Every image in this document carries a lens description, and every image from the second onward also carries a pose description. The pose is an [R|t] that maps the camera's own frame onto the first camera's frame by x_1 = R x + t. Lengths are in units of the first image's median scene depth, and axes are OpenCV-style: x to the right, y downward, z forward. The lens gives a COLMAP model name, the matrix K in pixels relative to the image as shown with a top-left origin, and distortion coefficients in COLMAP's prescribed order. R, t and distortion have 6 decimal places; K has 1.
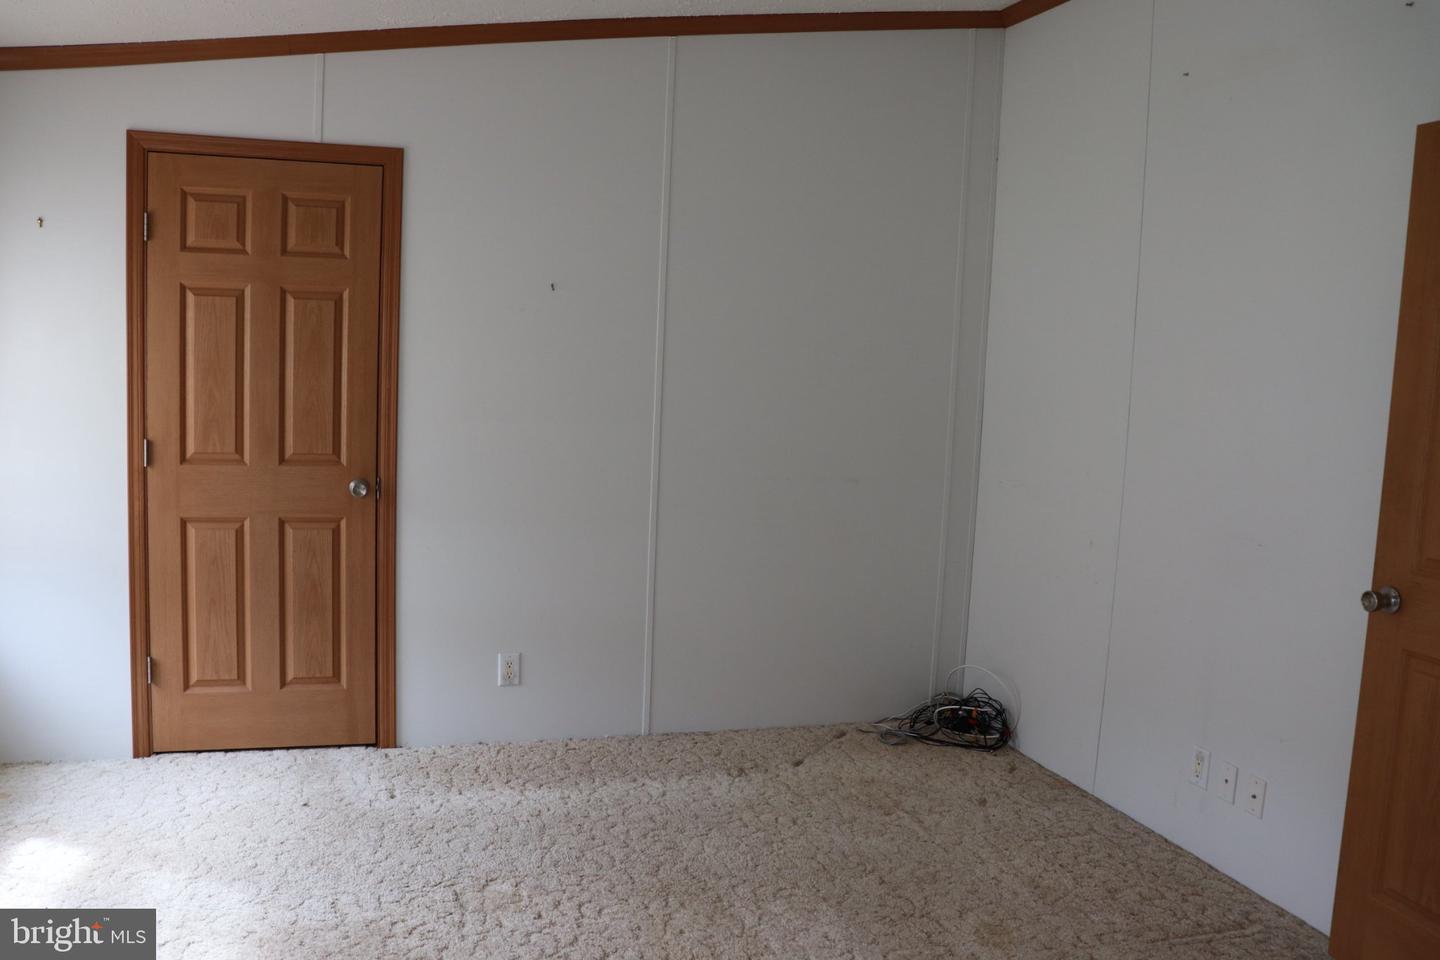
lens RADIAL K [[1192.0, 0, 703.1], [0, 1192.0, 497.6], [0, 0, 1]] dist [-0.177004, 0.157217]
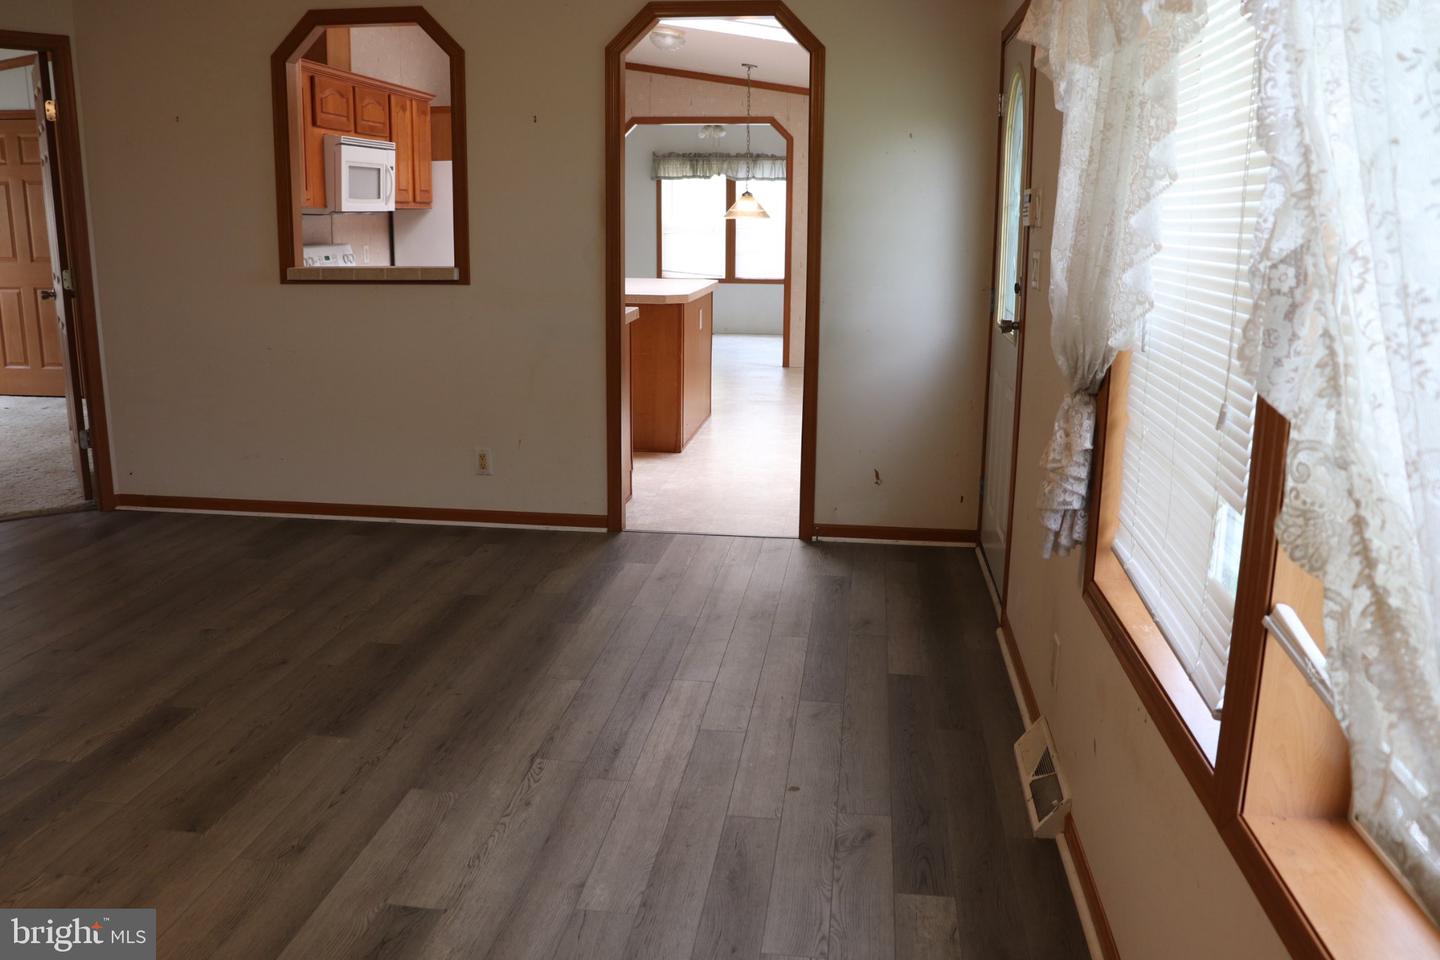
lens RADIAL K [[1192.0, 0, 719.4], [0, 1192.0, 480.7], [0, 0, 1]] dist [-0.177004, 0.157217]
pose [[0.914686, 0.056218, -0.400237, 1.714292], [-0.021973, 0.995731, 0.089648, 0.162057], [0.403568, -0.073205, 0.912016, -0.460536]]
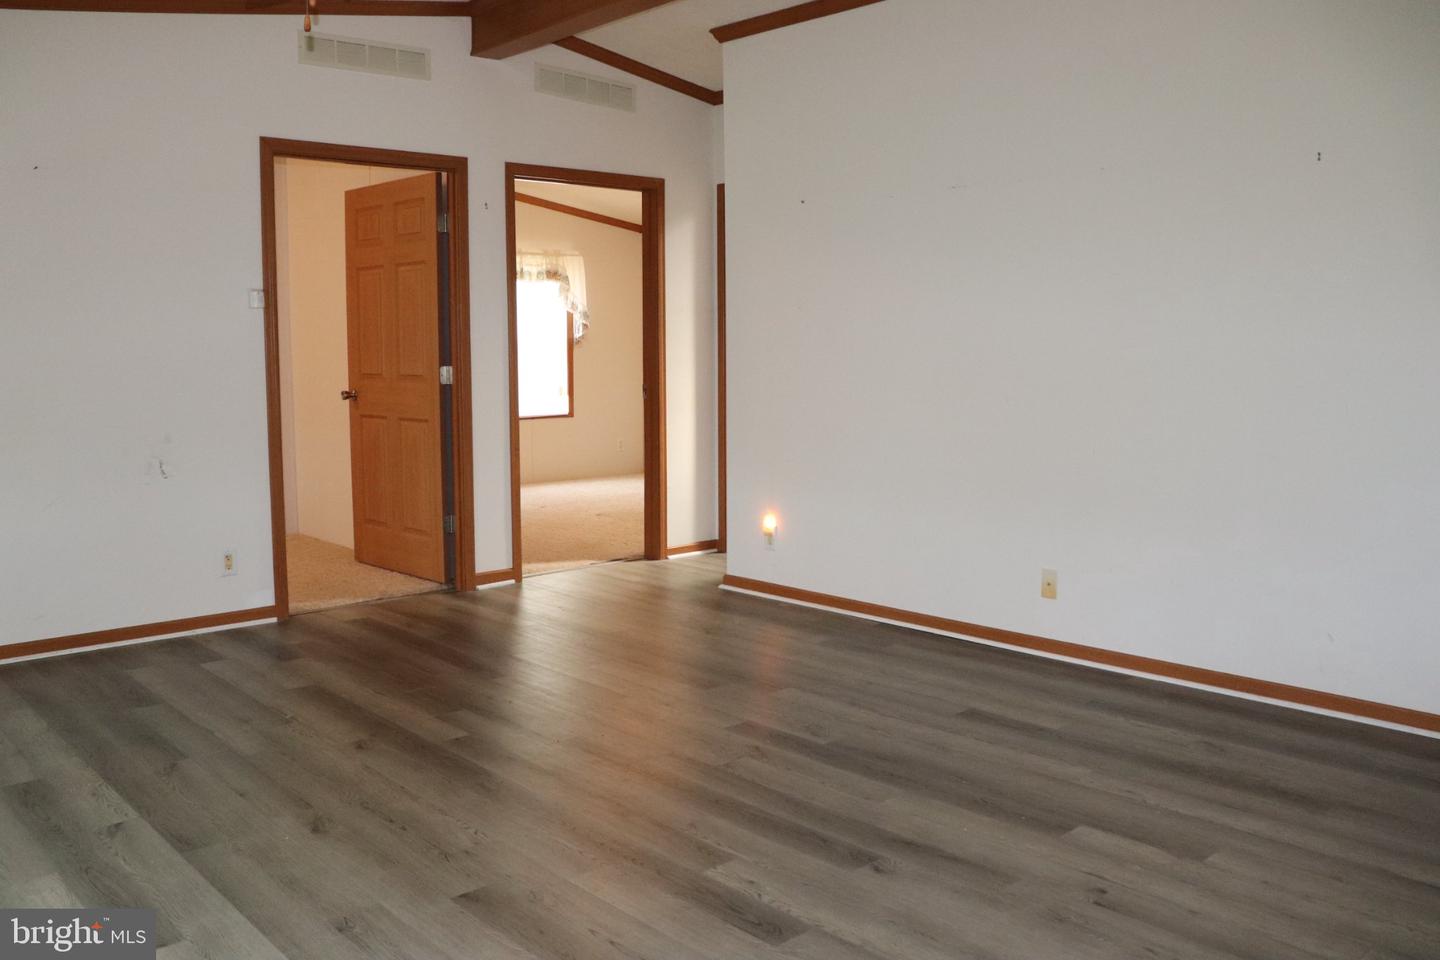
lens RADIAL K [[1192.0, 0, 716.6], [0, 1192.0, 488.3], [0, 0, 1]] dist [-0.177004, 0.157217]
pose [[-0.898966, 0.014385, -0.437783, 1.330916], [-0.088870, 0.972683, 0.214452, 0.045547], [0.428909, 0.231690, -0.873131, 0.614918]]
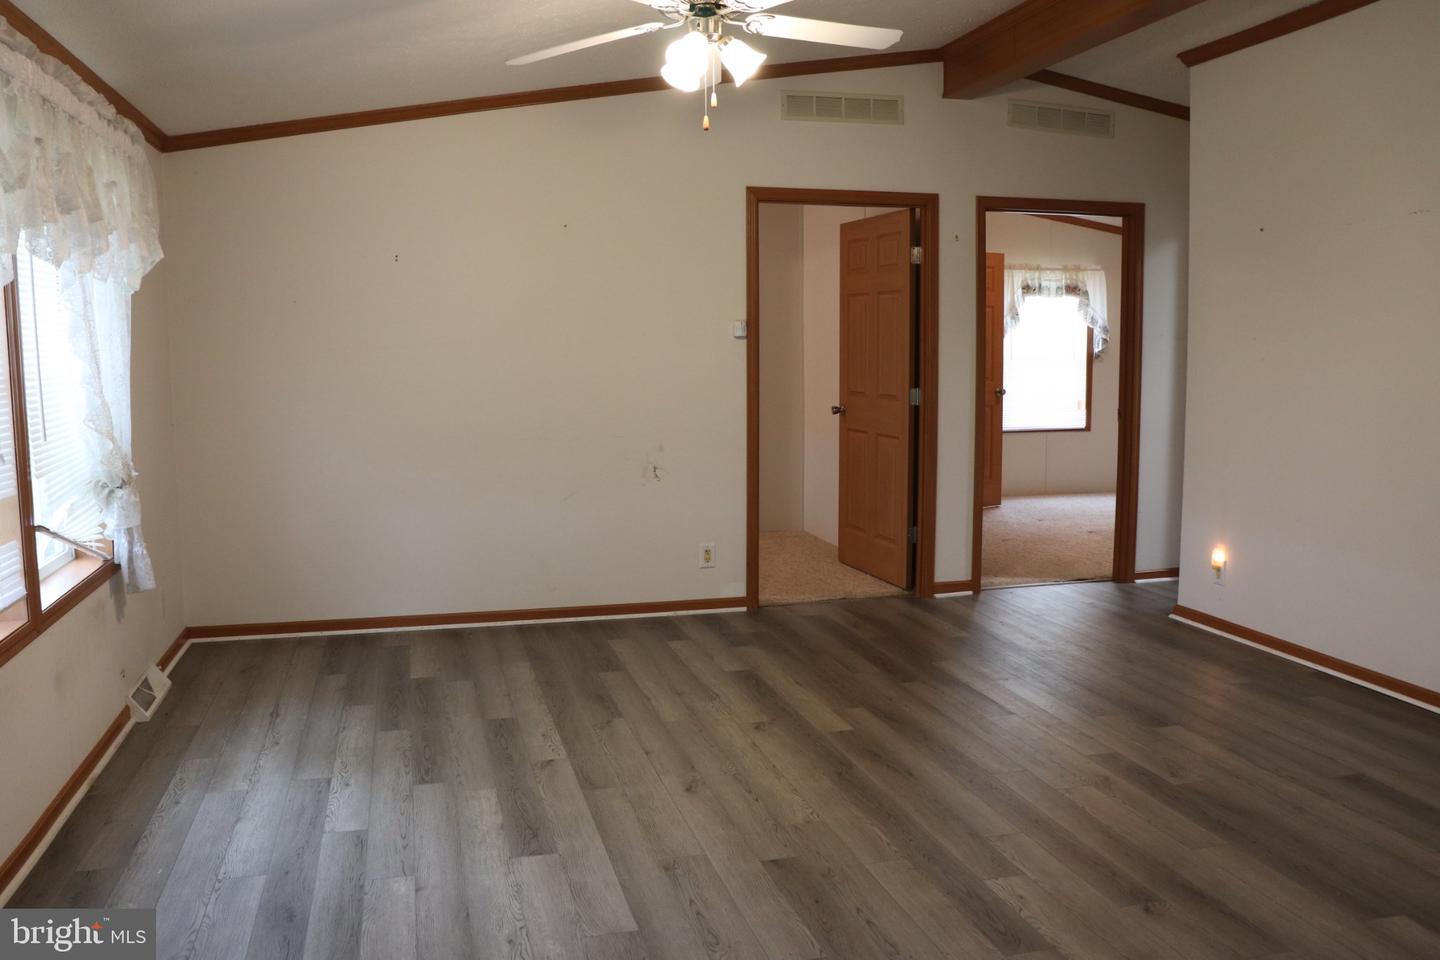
lens RADIAL K [[1192.0, 0, 711.8], [0, 1192.0, 491.1], [0, 0, 1]] dist [-0.177004, 0.157217]
pose [[-0.998534, -0.039683, 0.036823, 1.193118], [-0.029266, 0.967933, 0.249497, -0.013666], [-0.045543, 0.248054, -0.967675, 0.738177]]
